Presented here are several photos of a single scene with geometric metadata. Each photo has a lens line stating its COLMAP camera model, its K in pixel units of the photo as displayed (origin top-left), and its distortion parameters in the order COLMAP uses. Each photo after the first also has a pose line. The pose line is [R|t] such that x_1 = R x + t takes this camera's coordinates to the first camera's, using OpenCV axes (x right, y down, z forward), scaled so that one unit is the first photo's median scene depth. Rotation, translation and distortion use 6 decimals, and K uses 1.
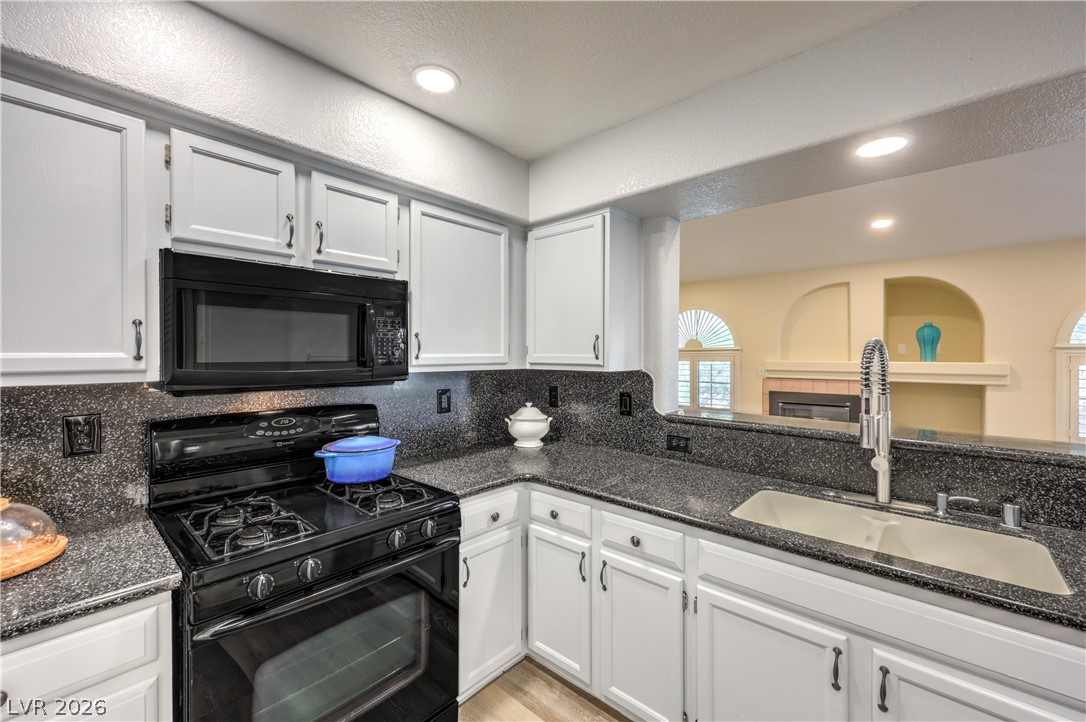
lens RADIAL K [[443.2, 0, 556.2], [0, 443.2, 356.8], [0, 0, 1]] dist [0.002010, 0.000173]
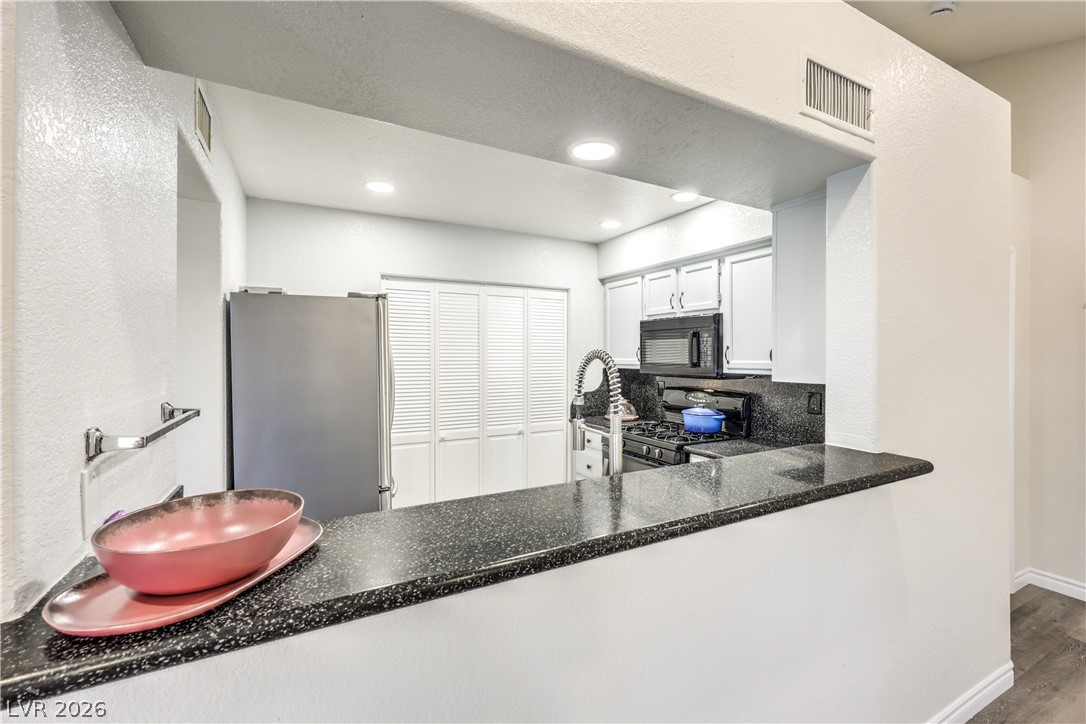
lens RADIAL K [[468.5, 0, 554.6], [0, 468.5, 359.9], [0, 0, 1]] dist [0.001272, 0.000131]
pose [[-0.344366, 0.011226, -0.938768, 1.605470], [0.001070, 0.999933, 0.011565, -0.031737], [0.938835, 0.002979, -0.344355, 1.190111]]
